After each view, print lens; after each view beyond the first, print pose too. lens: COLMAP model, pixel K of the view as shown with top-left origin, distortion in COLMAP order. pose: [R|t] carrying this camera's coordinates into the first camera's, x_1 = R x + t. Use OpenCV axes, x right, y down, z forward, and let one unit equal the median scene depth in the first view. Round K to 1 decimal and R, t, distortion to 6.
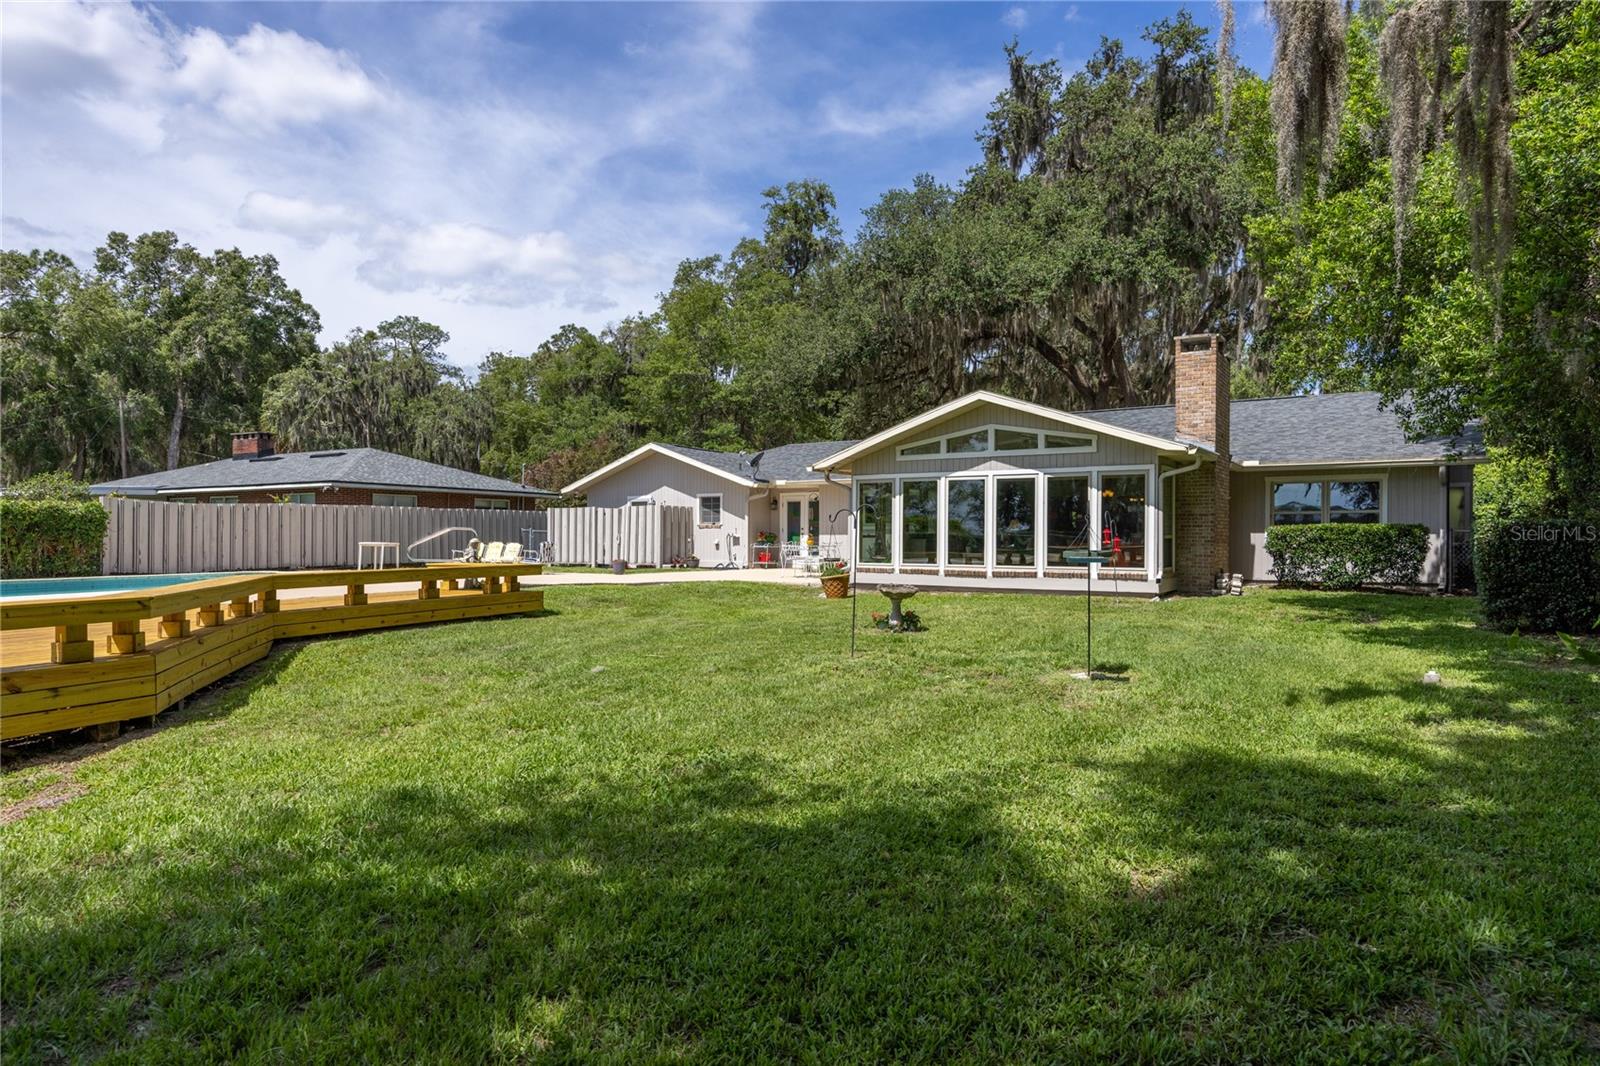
lens RADIAL K [[952.7, 0, 800.0], [0, 952.7, 533.0], [0, 0, 1]] dist [-0.004905, -0.000713]
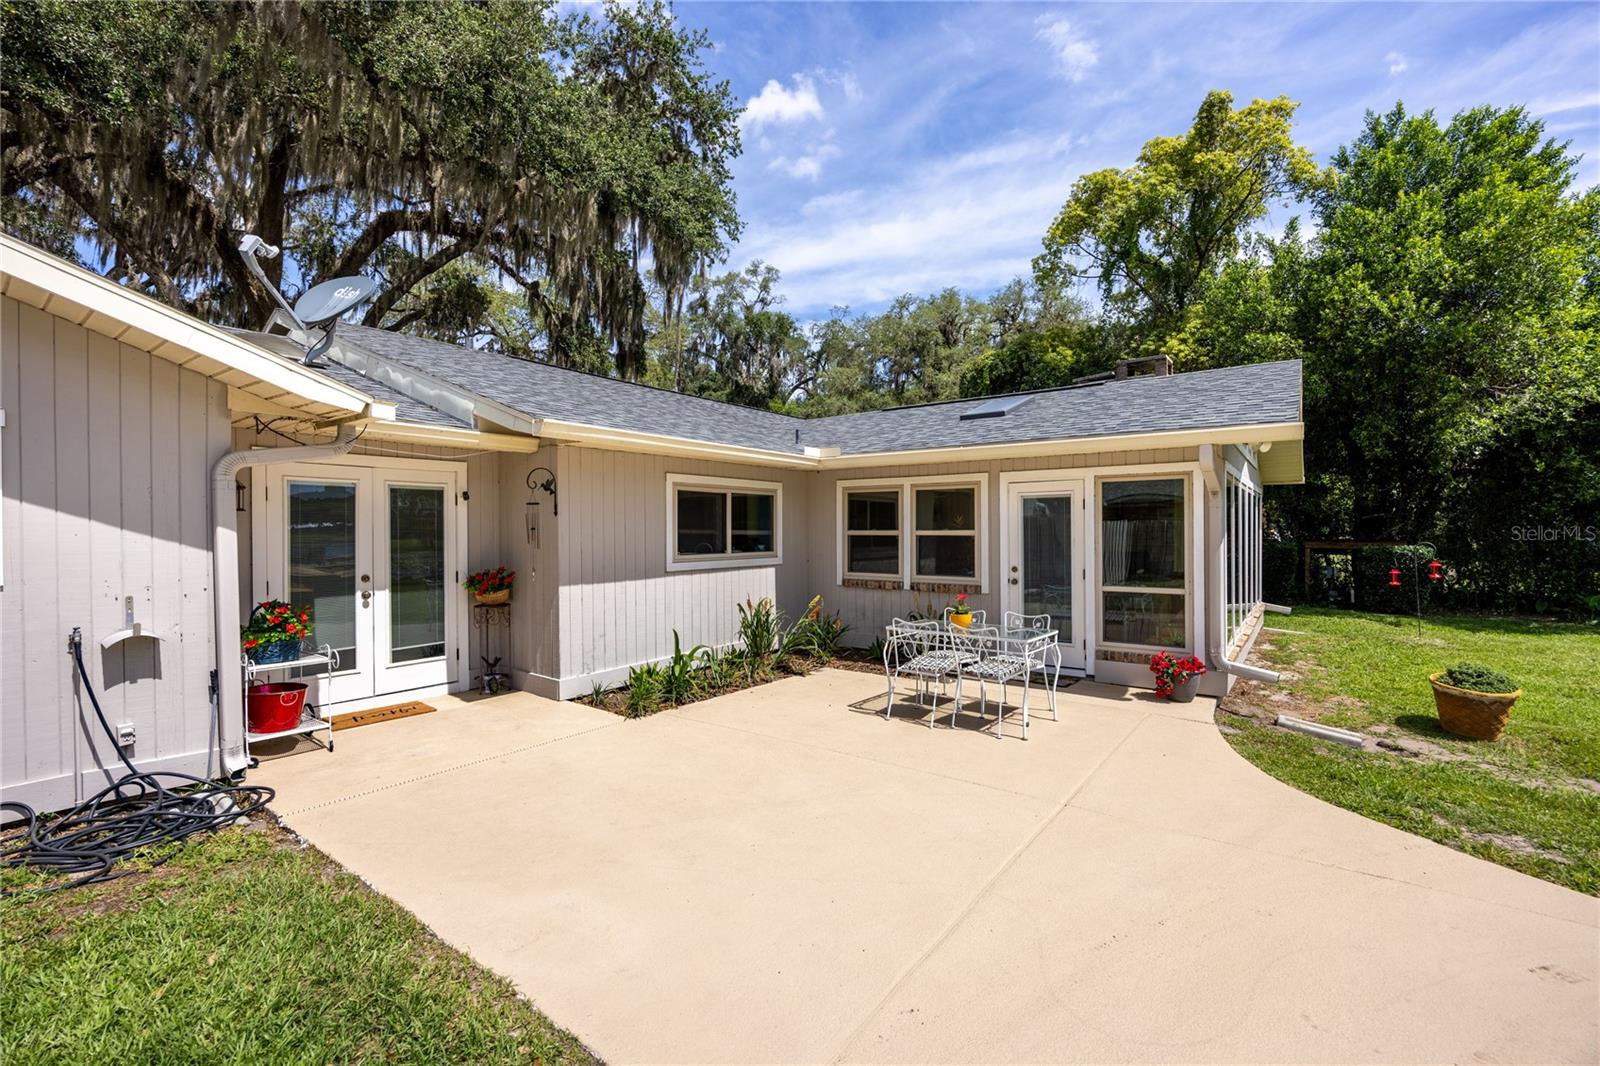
lens RADIAL K [[676.5, 0, 800.0], [0, 676.5, 533.0], [0, 0, 1]] dist [-0.001095, -0.000272]
pose [[0.075721, -0.008261, 0.997095, -0.283032], [0.000282, 0.999966, 0.008264, -0.028517], [-0.997129, -0.000345, 0.075721, 1.192299]]
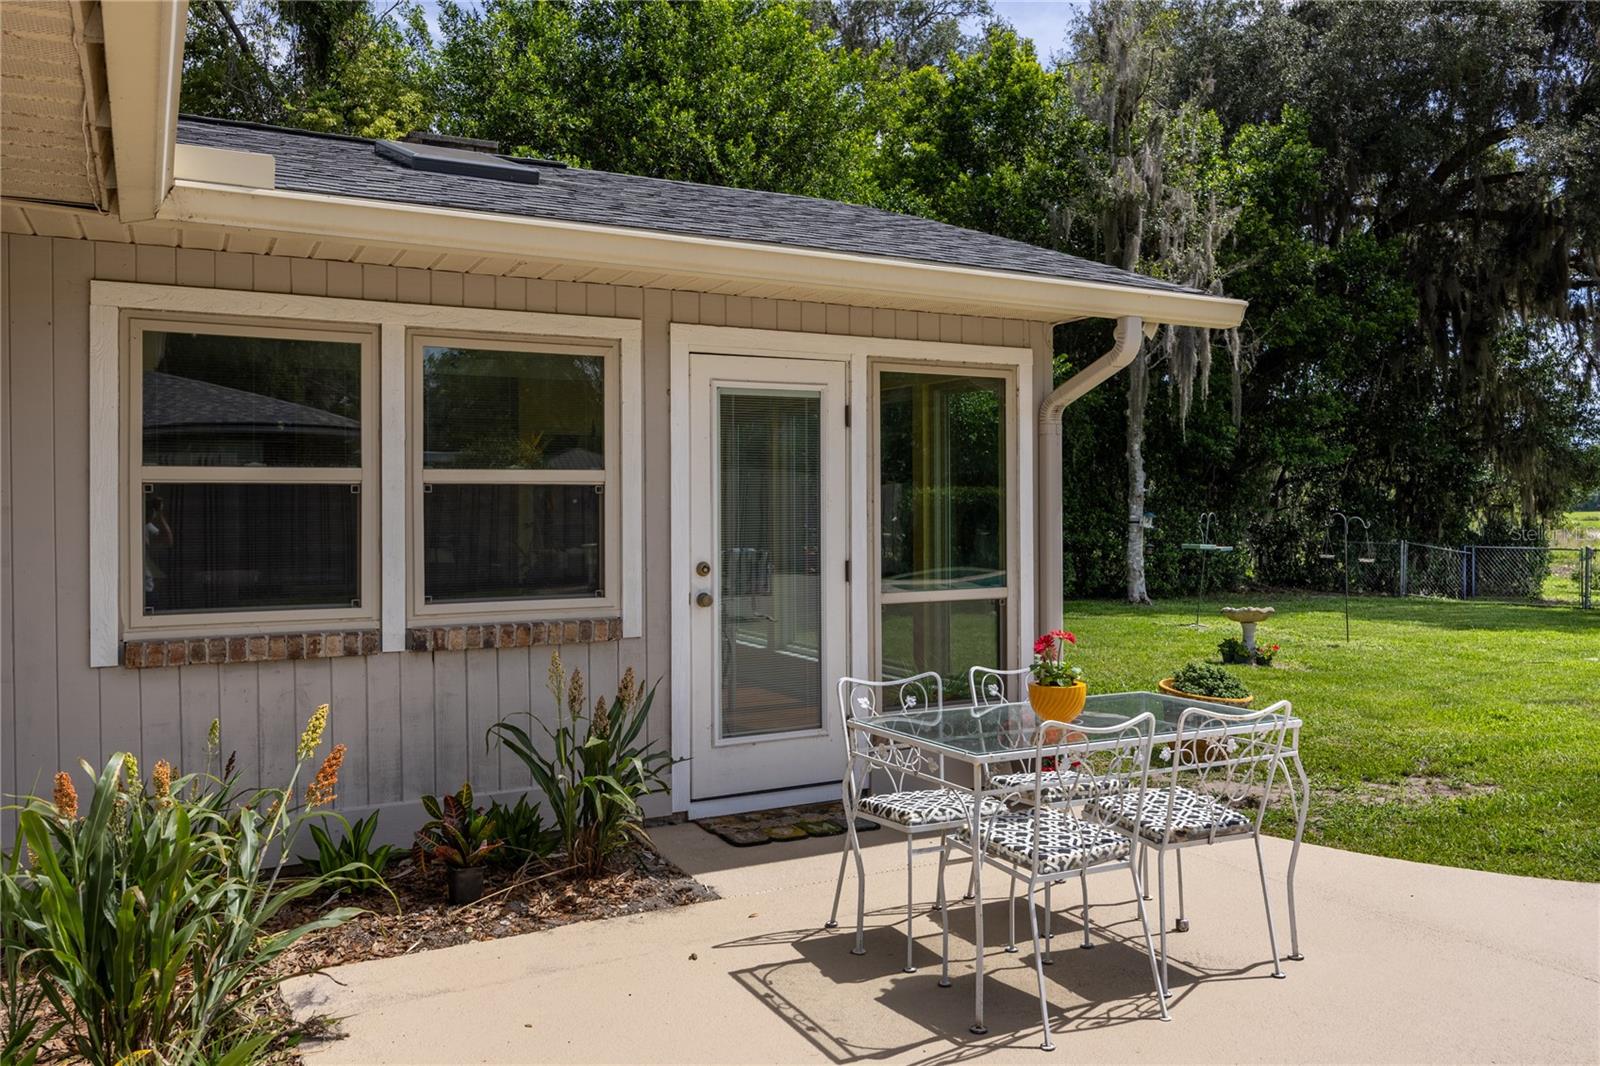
lens RADIAL K [[1261.8, 0, 800.5], [0, 1261.8, 503.5], [0, 0, 1]] dist [-0.001721, 0.000970]
pose [[-0.871611, -0.001762, 0.490196, -0.050896], [-0.001086, 0.999998, 0.001663, -0.020126], [-0.490198, 0.000918, -0.871611, 1.339142]]
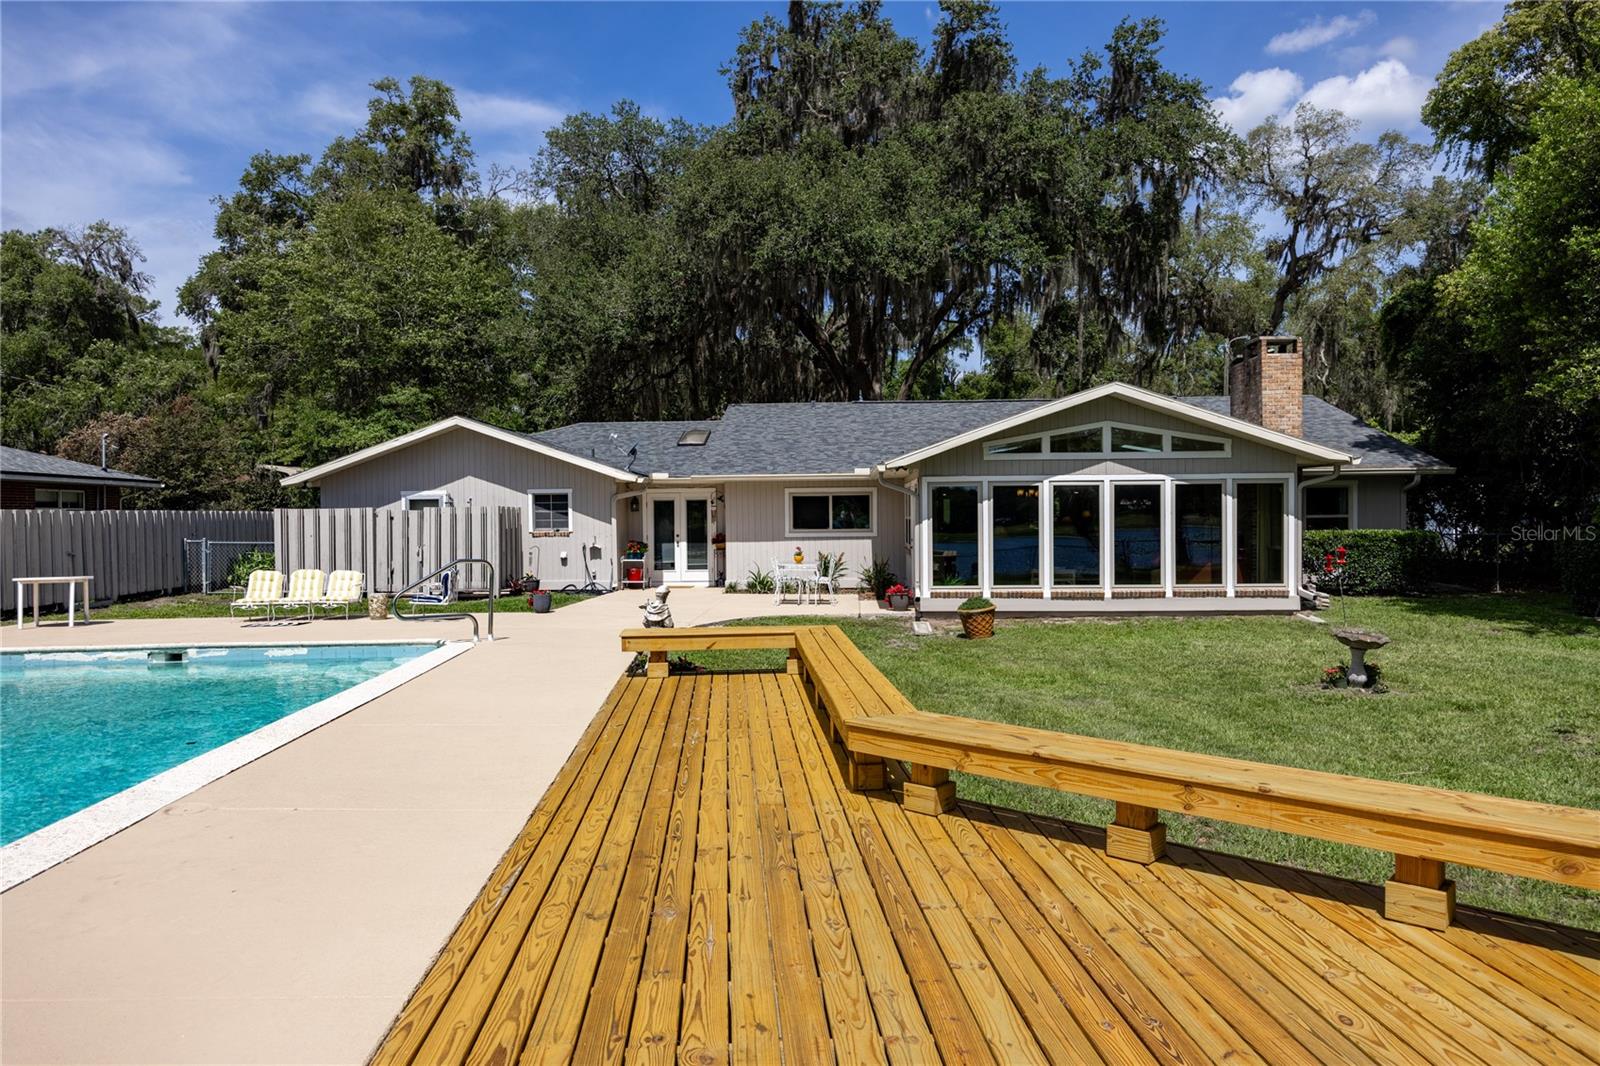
lens RADIAL K [[1033.1, 0, 800.0], [0, 1033.1, 533.0], [0, 0, 1]] dist [-0.002901, 0.003365]
pose [[0.864194, -0.018320, 0.502825, -0.473634], [0.008875, 0.999736, 0.021172, -0.032820], [-0.503081, -0.013834, 0.864129, 0.308307]]
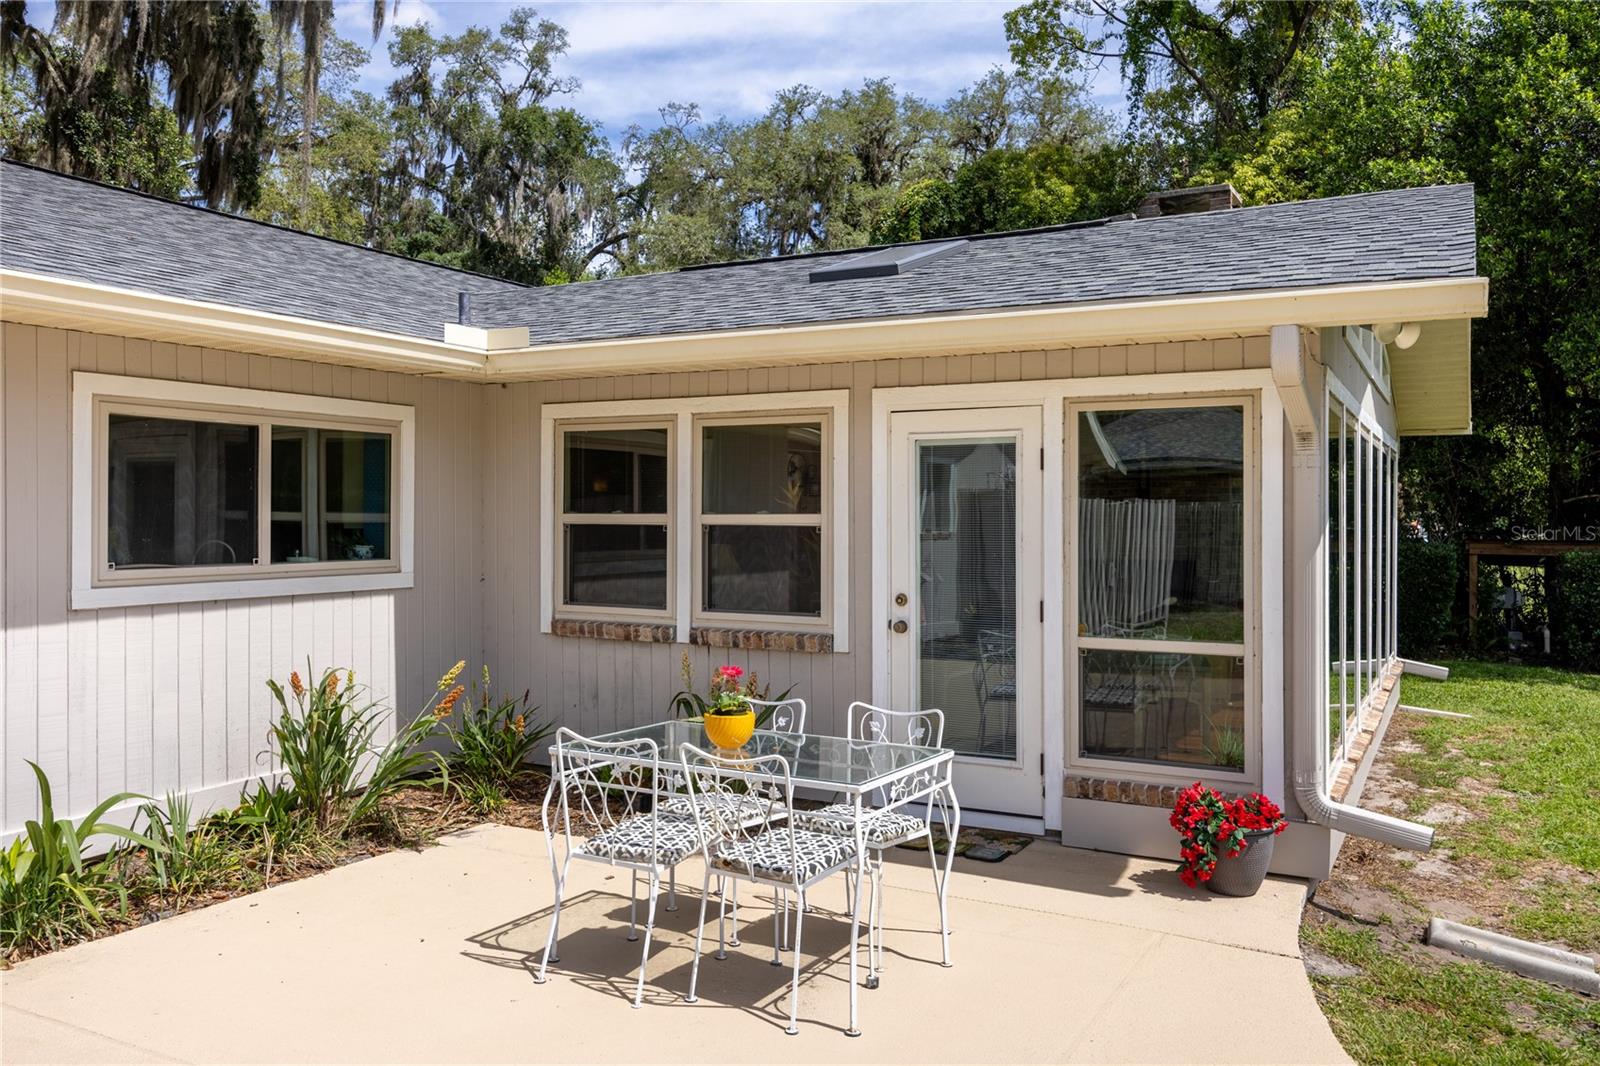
lens RADIAL K [[1217.0, 0, 798.1], [0, 1217.0, 511.5], [0, 0, 1]] dist [-0.002736, 0.006619]
pose [[-0.066410, 0.001804, 0.997791, -0.205497], [-0.006933, 0.999973, -0.002270, -0.026818], [-0.997768, -0.007068, -0.066395, 1.147892]]
